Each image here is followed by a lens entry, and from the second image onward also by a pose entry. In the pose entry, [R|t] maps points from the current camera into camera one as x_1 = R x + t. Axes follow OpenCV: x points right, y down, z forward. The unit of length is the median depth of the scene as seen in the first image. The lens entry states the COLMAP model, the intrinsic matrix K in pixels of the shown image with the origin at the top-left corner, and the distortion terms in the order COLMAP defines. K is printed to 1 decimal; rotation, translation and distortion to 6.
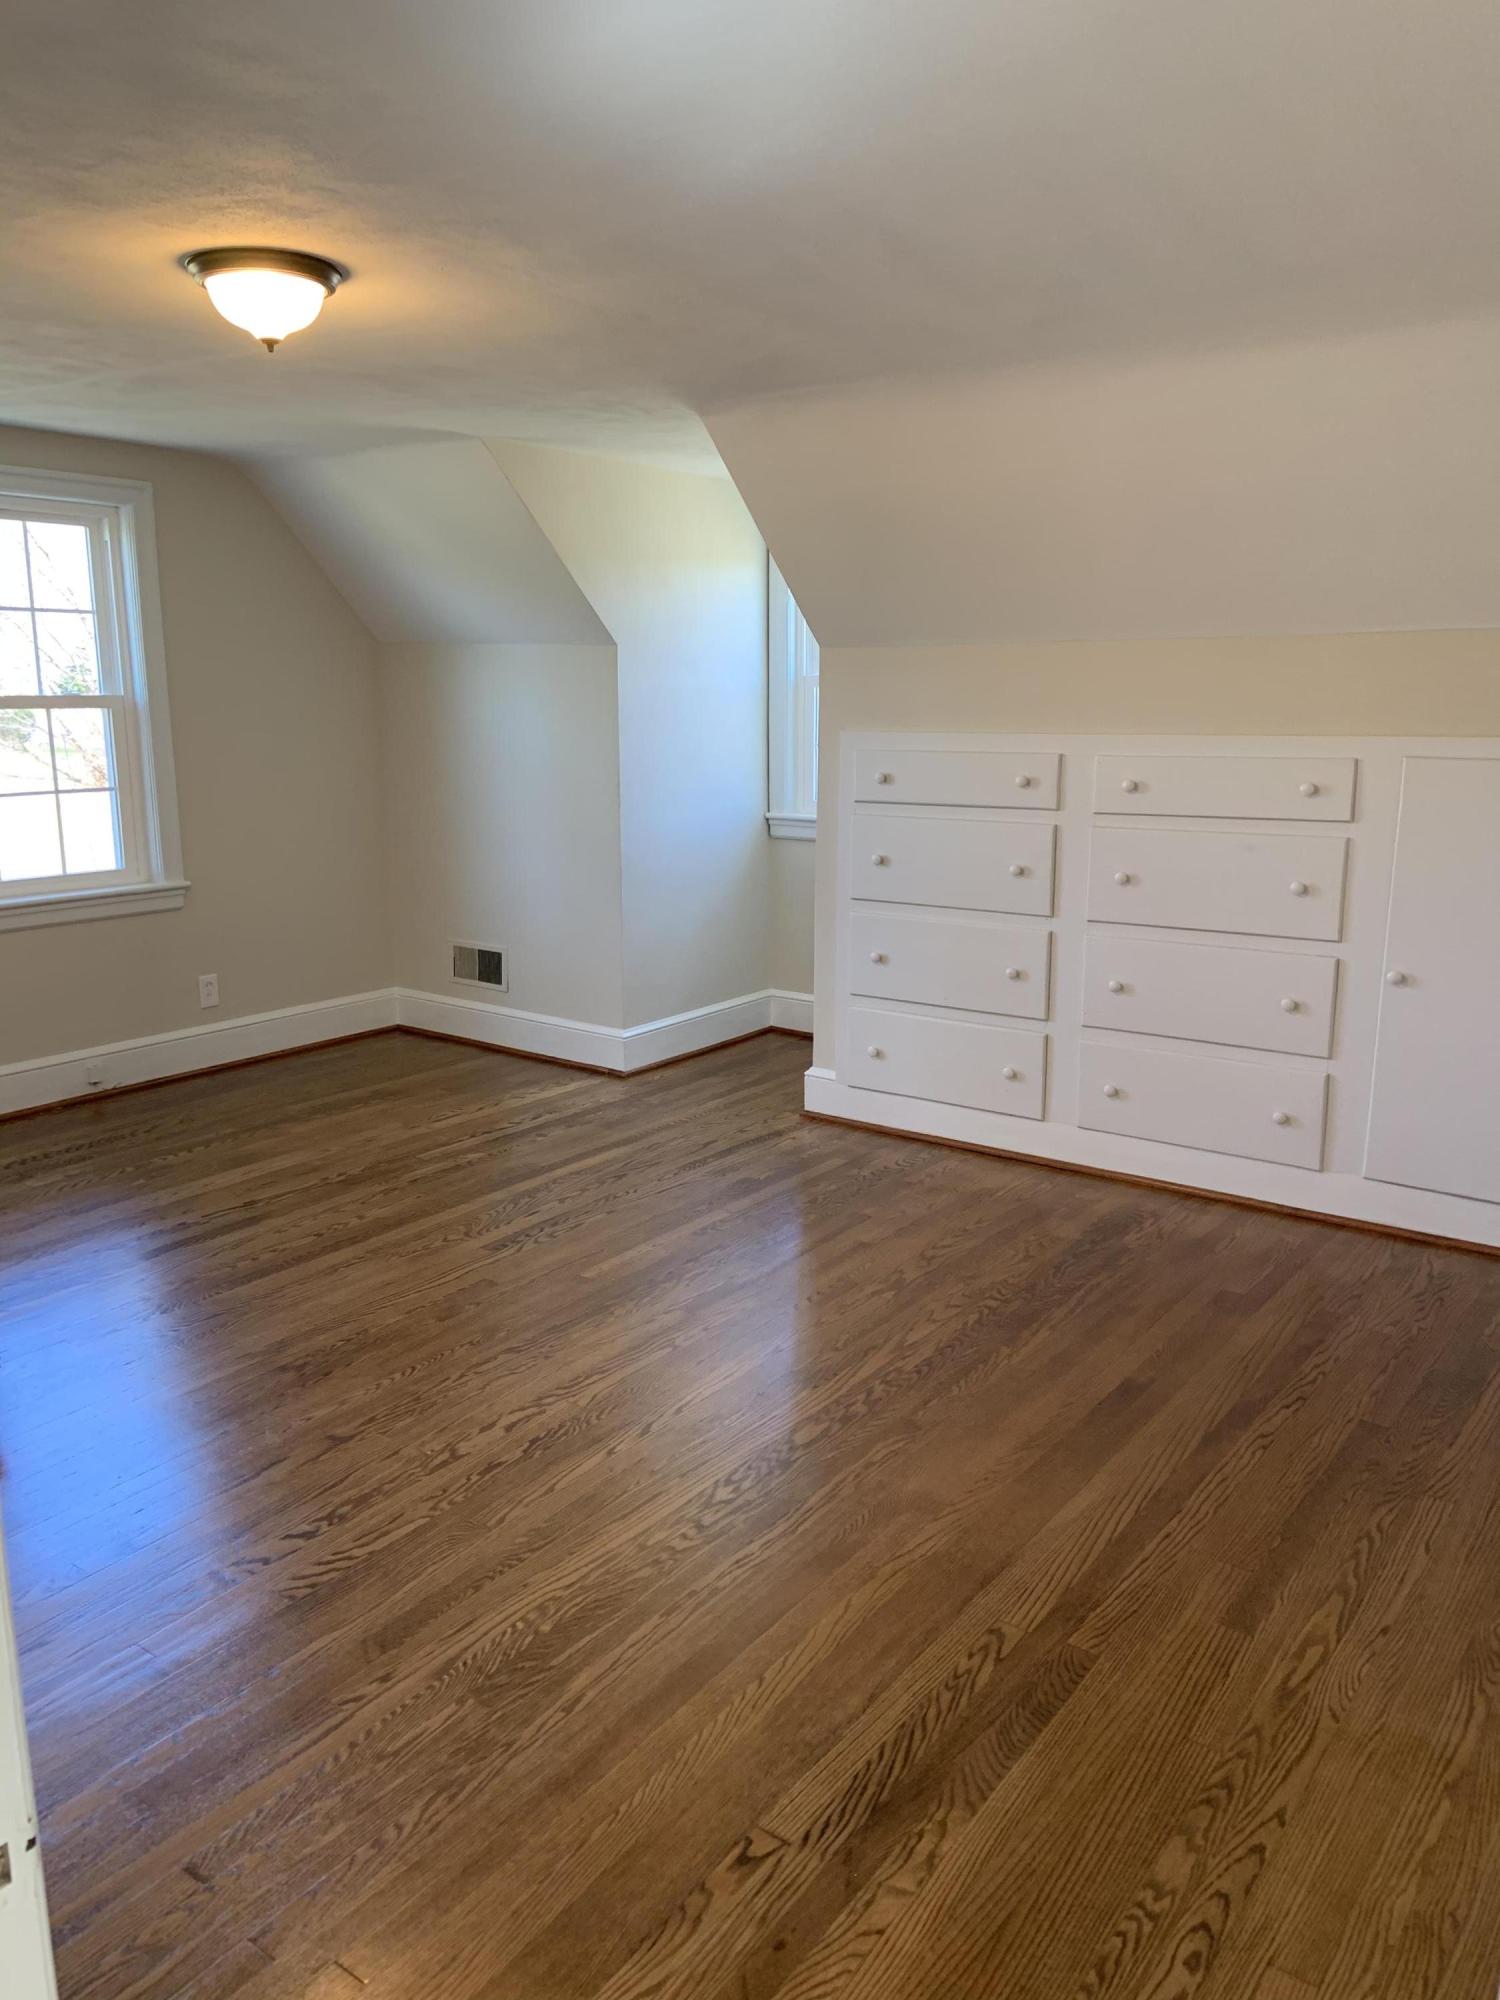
lens RADIAL K [[1494.4, 0, 749.7], [0, 1494.4, 992.7], [0, 0, 1]] dist [0.135683, -0.174637]
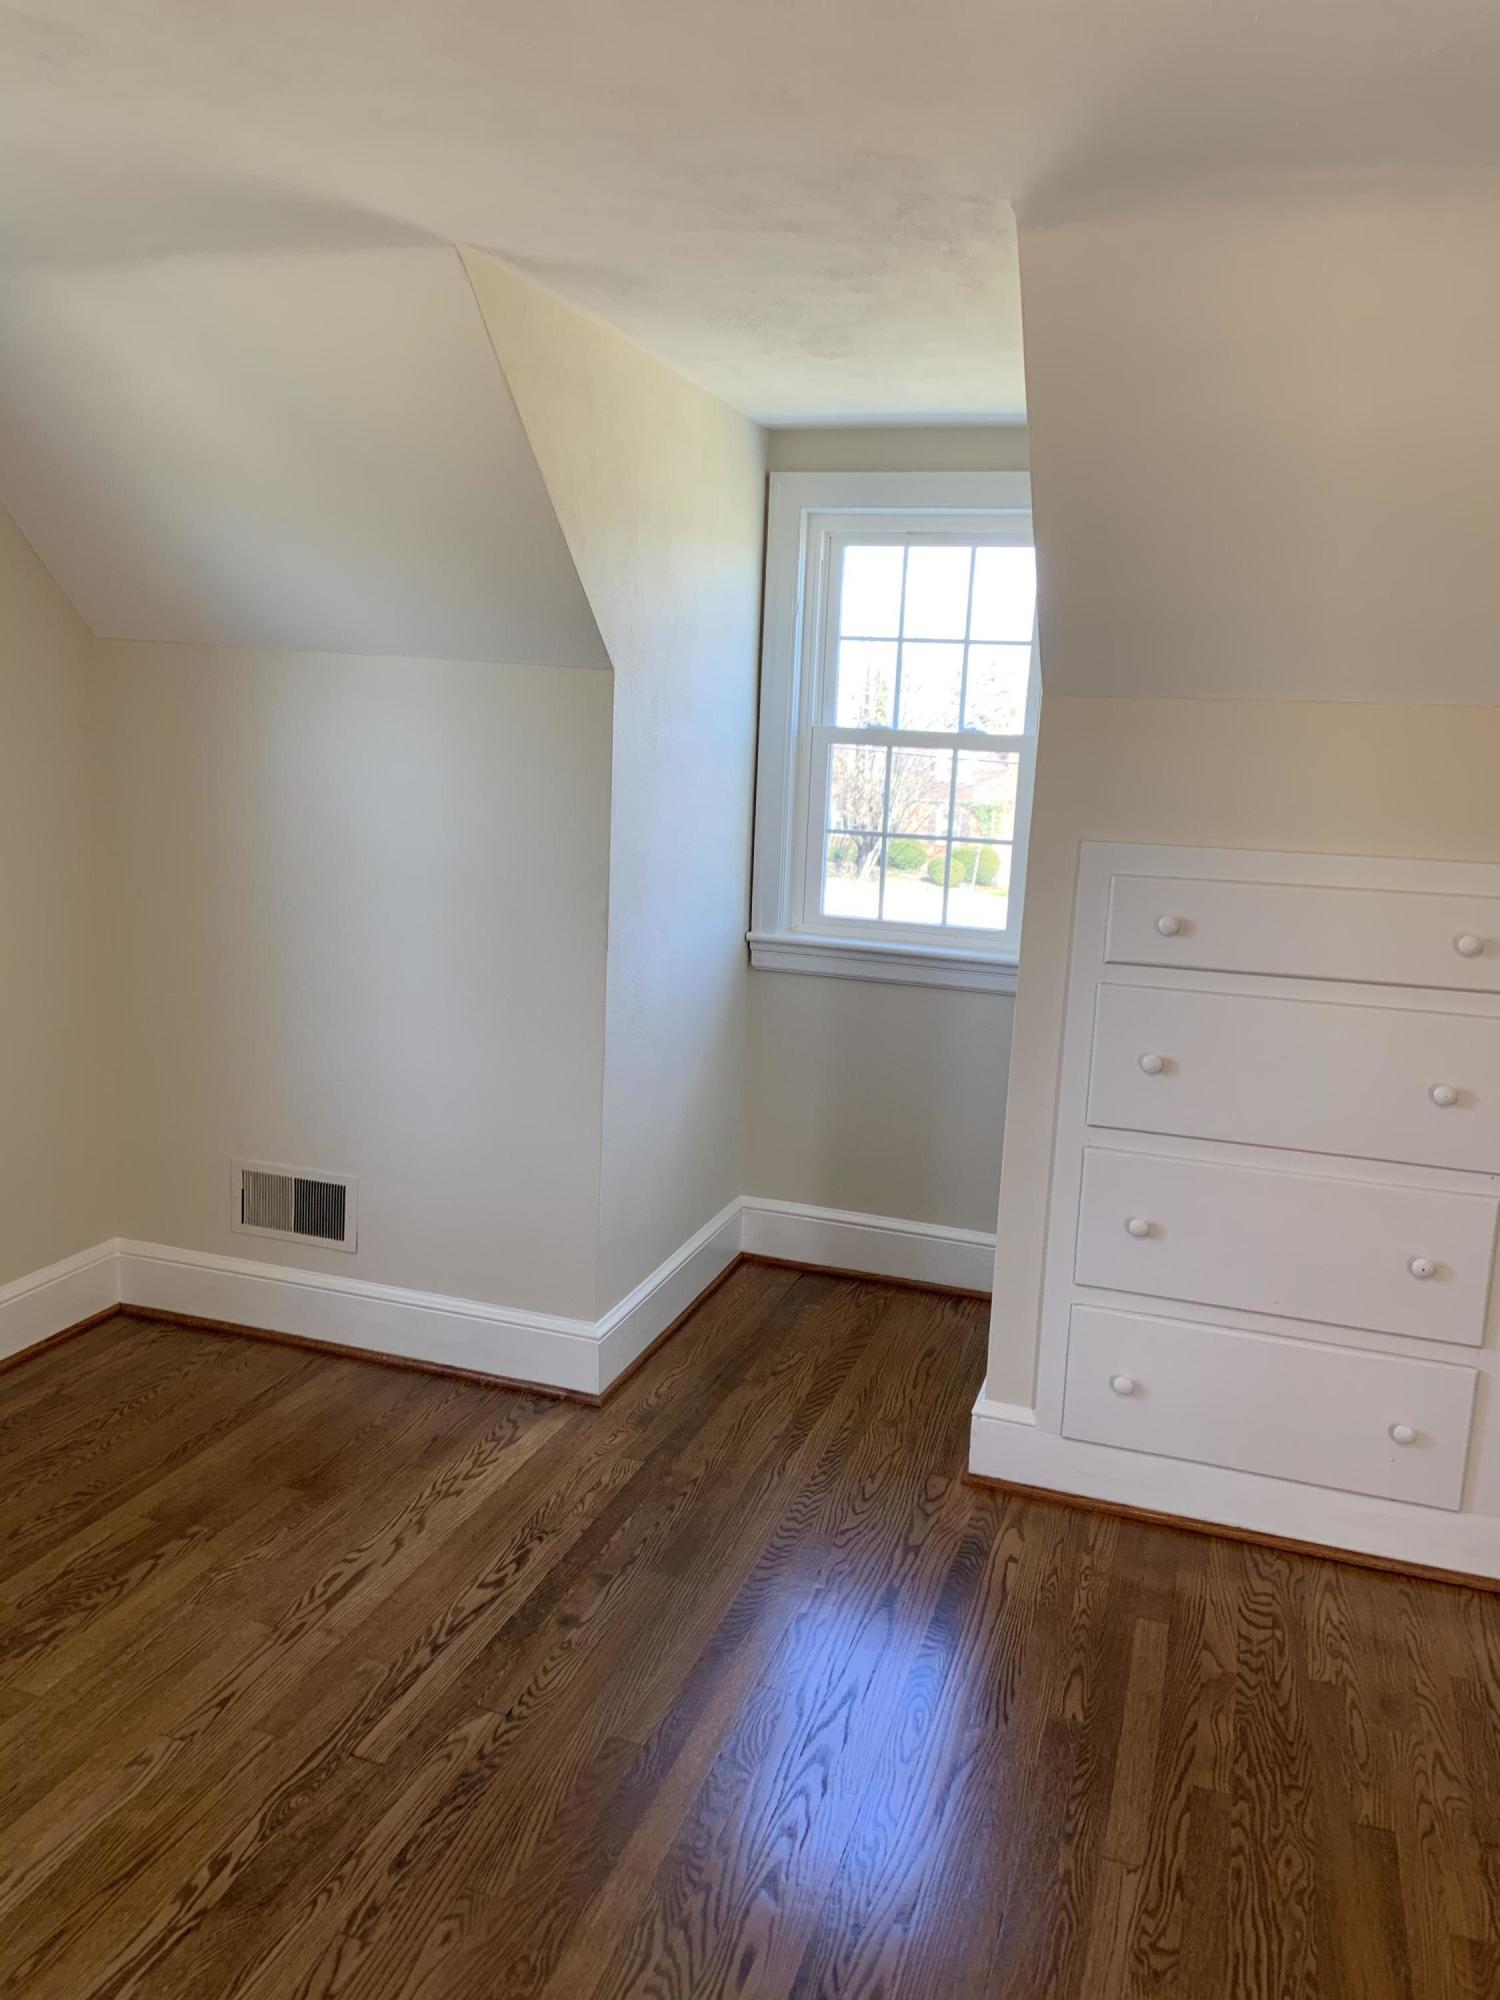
lens RADIAL K [[1494.4, 0, 749.7], [0, 1494.4, 992.7], [0, 0, 1]] dist [0.135683, -0.174637]
pose [[0.953546, -0.019042, 0.300645, -0.213597], [0.023866, 0.999638, -0.012383, -0.100924], [-0.300301, 0.018983, 0.953656, 0.450318]]
